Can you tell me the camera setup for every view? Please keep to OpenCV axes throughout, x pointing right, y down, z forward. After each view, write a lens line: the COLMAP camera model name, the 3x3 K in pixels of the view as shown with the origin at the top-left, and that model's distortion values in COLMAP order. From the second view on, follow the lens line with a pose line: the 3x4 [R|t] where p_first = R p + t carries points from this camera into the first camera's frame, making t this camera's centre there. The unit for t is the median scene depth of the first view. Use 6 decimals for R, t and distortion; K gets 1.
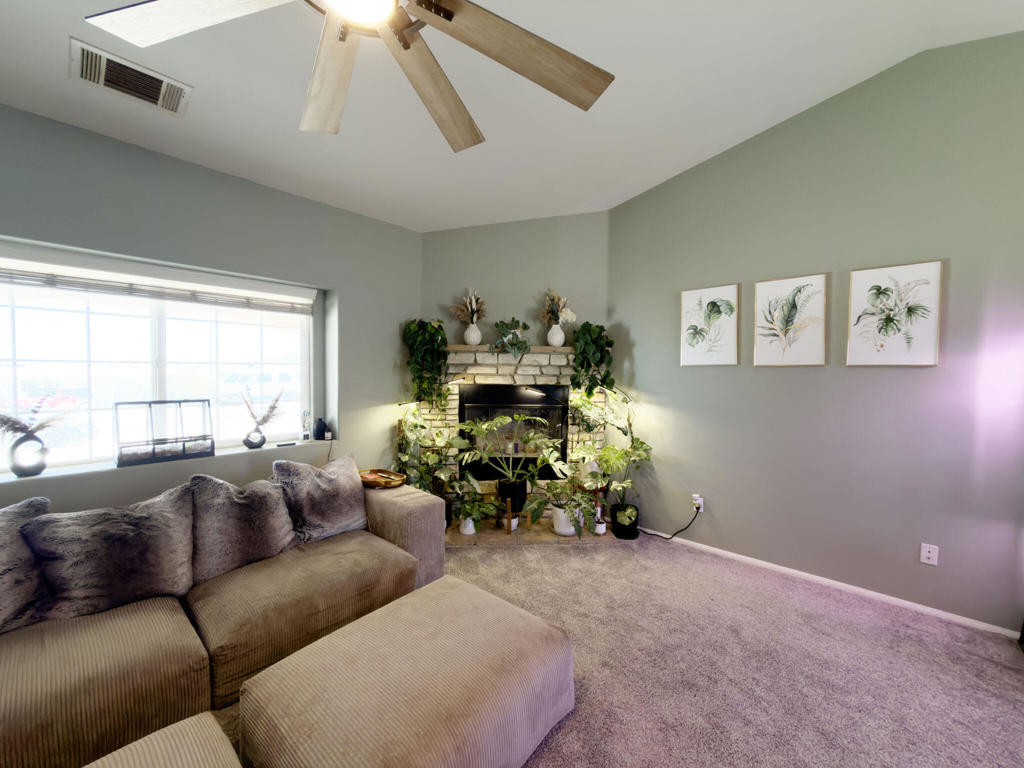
lens RADIAL K [[409.5, 0, 512.9], [0, 409.5, 384.8], [0, 0, 1]] dist [0.000224, -0.000145]
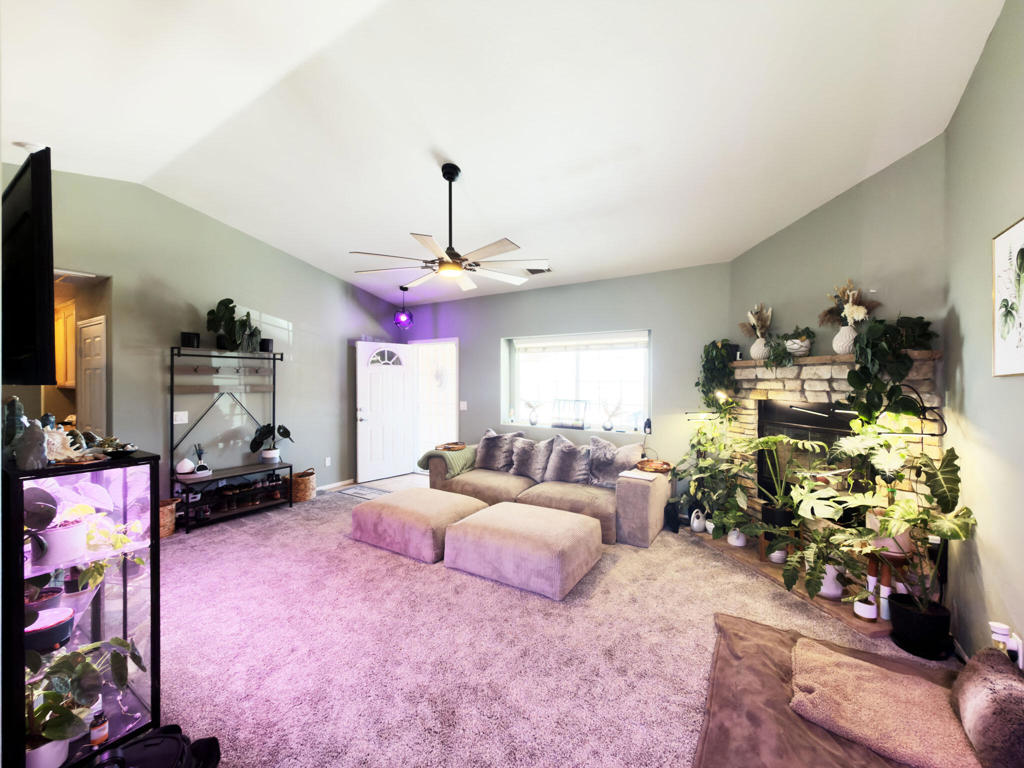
lens RADIAL K [[409.5, 0, 512.9], [0, 409.5, 384.8], [0, 0, 1]] dist [0.000224, -0.000145]
pose [[0.148454, -0.001504, -0.988918, 0.818886], [-0.038584, 0.999229, -0.007312, -0.007112], [0.988166, 0.039242, 0.148282, 0.284247]]
